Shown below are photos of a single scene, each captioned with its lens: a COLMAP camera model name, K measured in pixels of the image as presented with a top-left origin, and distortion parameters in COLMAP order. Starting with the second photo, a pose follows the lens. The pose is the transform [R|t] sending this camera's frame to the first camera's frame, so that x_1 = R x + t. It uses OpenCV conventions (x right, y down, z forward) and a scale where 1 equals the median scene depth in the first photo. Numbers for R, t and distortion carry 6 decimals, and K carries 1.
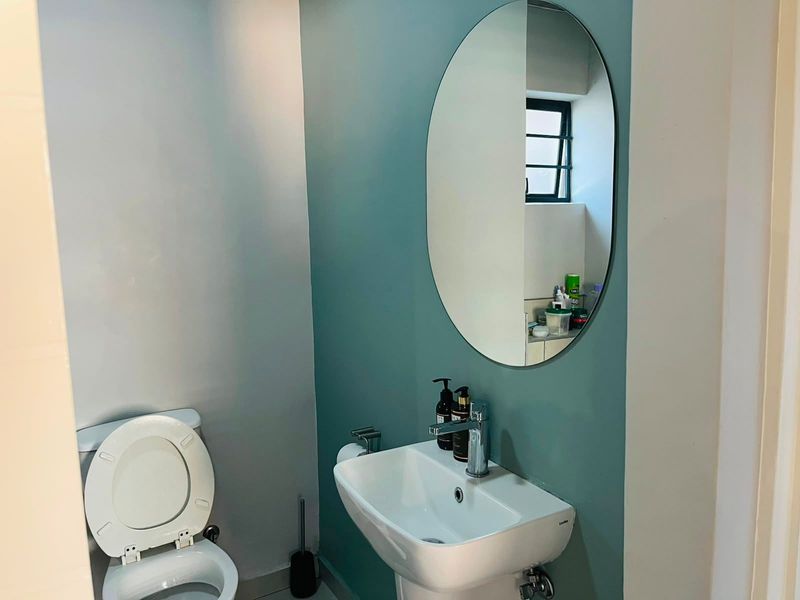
lens RADIAL K [[608.8, 0, 404.6], [0, 608.8, 301.7], [0, 0, 1]] dist [0.069612, -0.098592]
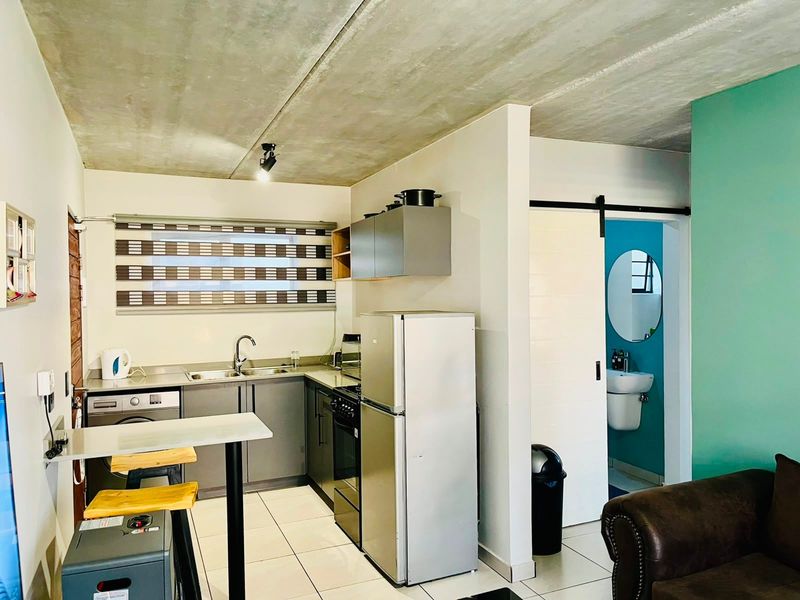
lens RADIAL K [[608.8, 0, 404.6], [0, 608.8, 301.7], [0, 0, 1]] dist [0.069612, -0.098592]
pose [[0.992045, 0.013496, -0.125161, -0.301938], [-0.027983, 0.993003, -0.114724, 0.129004], [0.122737, 0.117314, 0.985481, -1.152567]]
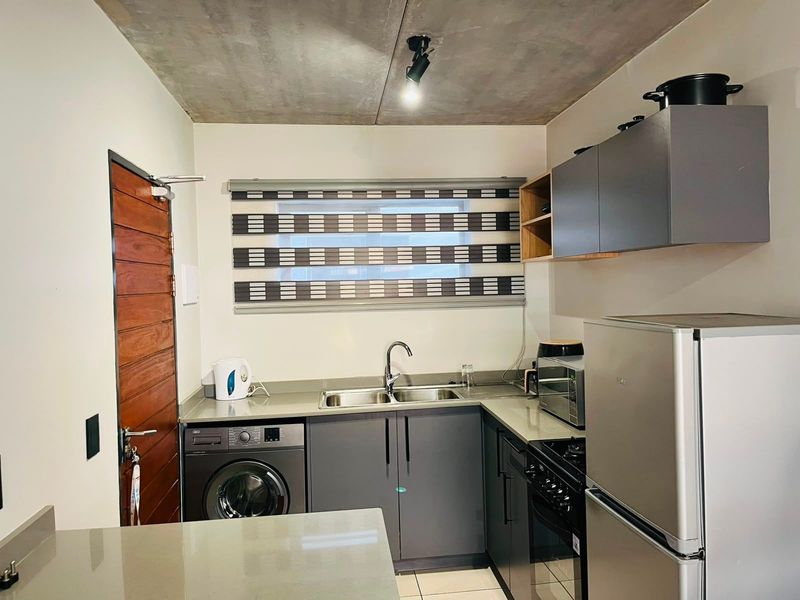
lens RADIAL K [[610.8, 0, 402.7], [0, 610.8, 296.3], [0, 0, 1]] dist [0.071795, -0.096726]
pose [[0.912596, 0.008343, -0.408776, -0.433136], [-0.049911, 0.994588, -0.091128, 0.067475], [0.405804, 0.103566, 0.908073, -0.686256]]
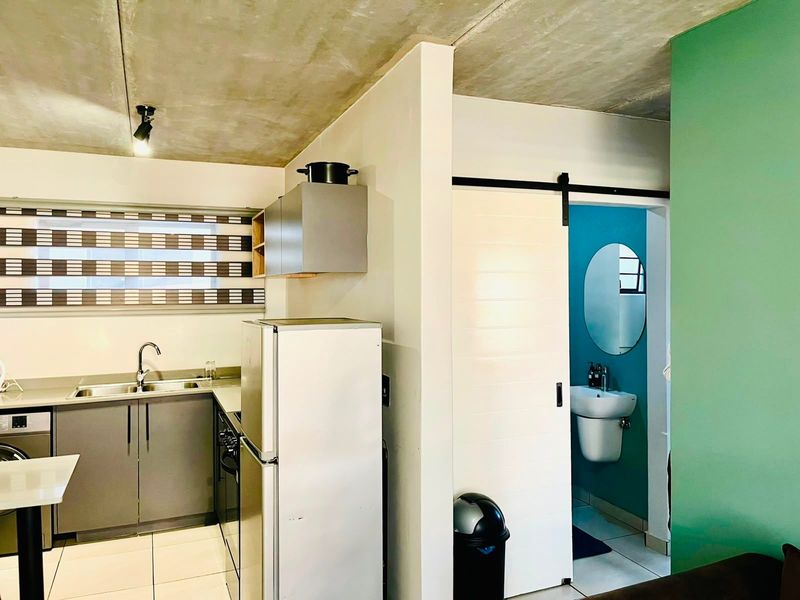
lens RADIAL K [[611.7, 0, 398.3], [0, 611.7, 293.0], [0, 0, 1]] dist [0.071681, -0.099239]
pose [[0.988812, 0.019329, -0.147911, -0.182071], [-0.037518, 0.991920, -0.121192, 0.083465], [0.144374, 0.125386, 0.981547, -0.895525]]
